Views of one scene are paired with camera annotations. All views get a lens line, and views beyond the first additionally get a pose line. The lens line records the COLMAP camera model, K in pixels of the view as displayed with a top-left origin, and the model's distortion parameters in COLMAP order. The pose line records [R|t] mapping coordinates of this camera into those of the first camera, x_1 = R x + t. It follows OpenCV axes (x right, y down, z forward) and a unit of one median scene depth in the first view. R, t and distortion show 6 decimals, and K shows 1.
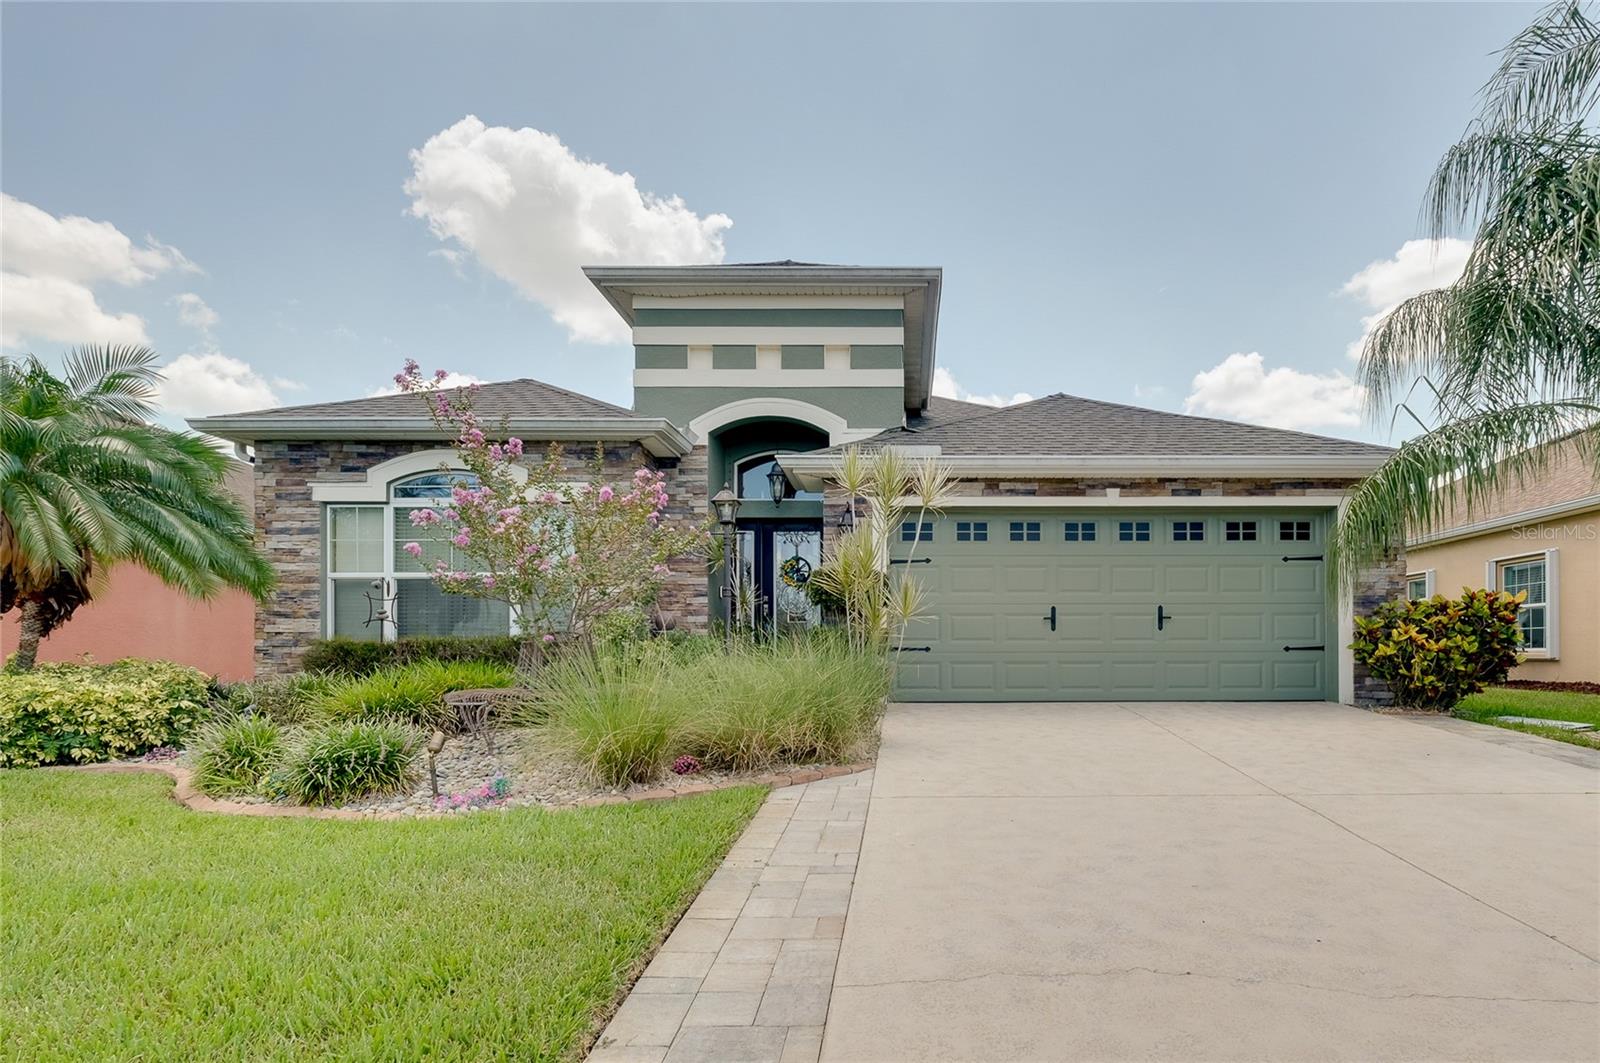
lens RADIAL K [[725.3, 0, 801.5], [0, 725.3, 558.7], [0, 0, 1]] dist [0.002097, 0.000309]
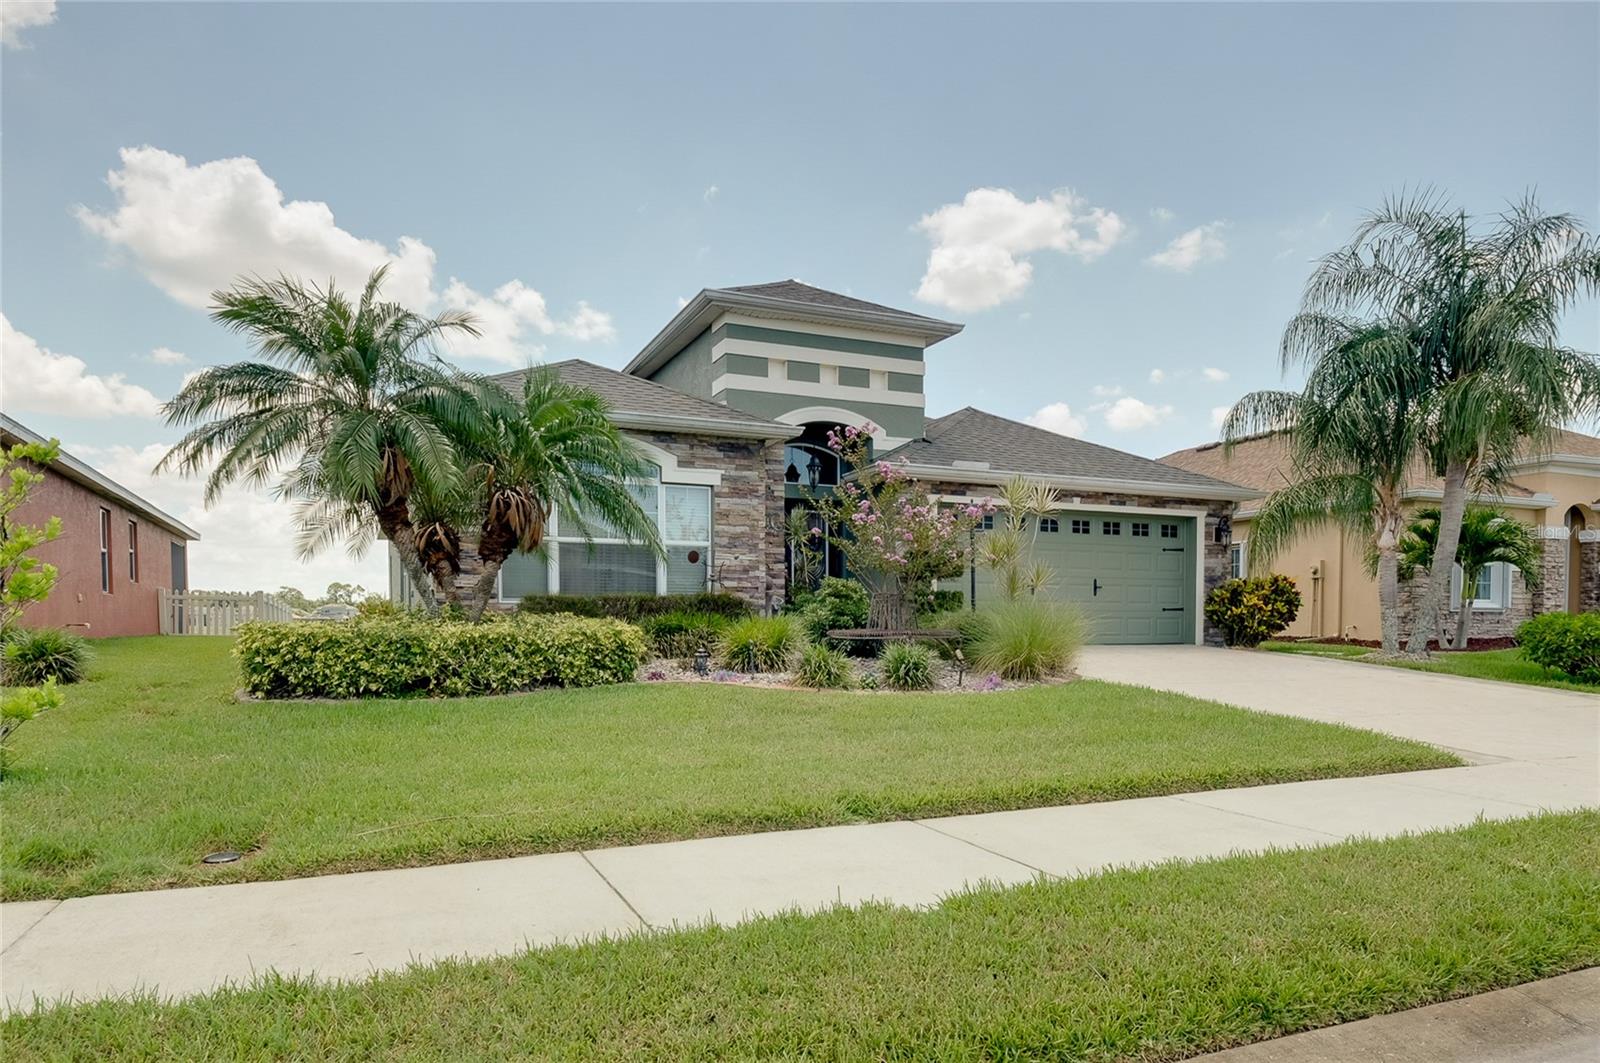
lens RADIAL K [[710.8, 0, 803.9], [0, 710.8, 528.9], [0, 0, 1]] dist [-0.000350, -0.000123]
pose [[0.955751, 0.042598, 0.291077, -0.484444], [-0.046367, 0.998906, 0.006059, -0.017391], [-0.290500, -0.019287, 0.956680, -0.192518]]
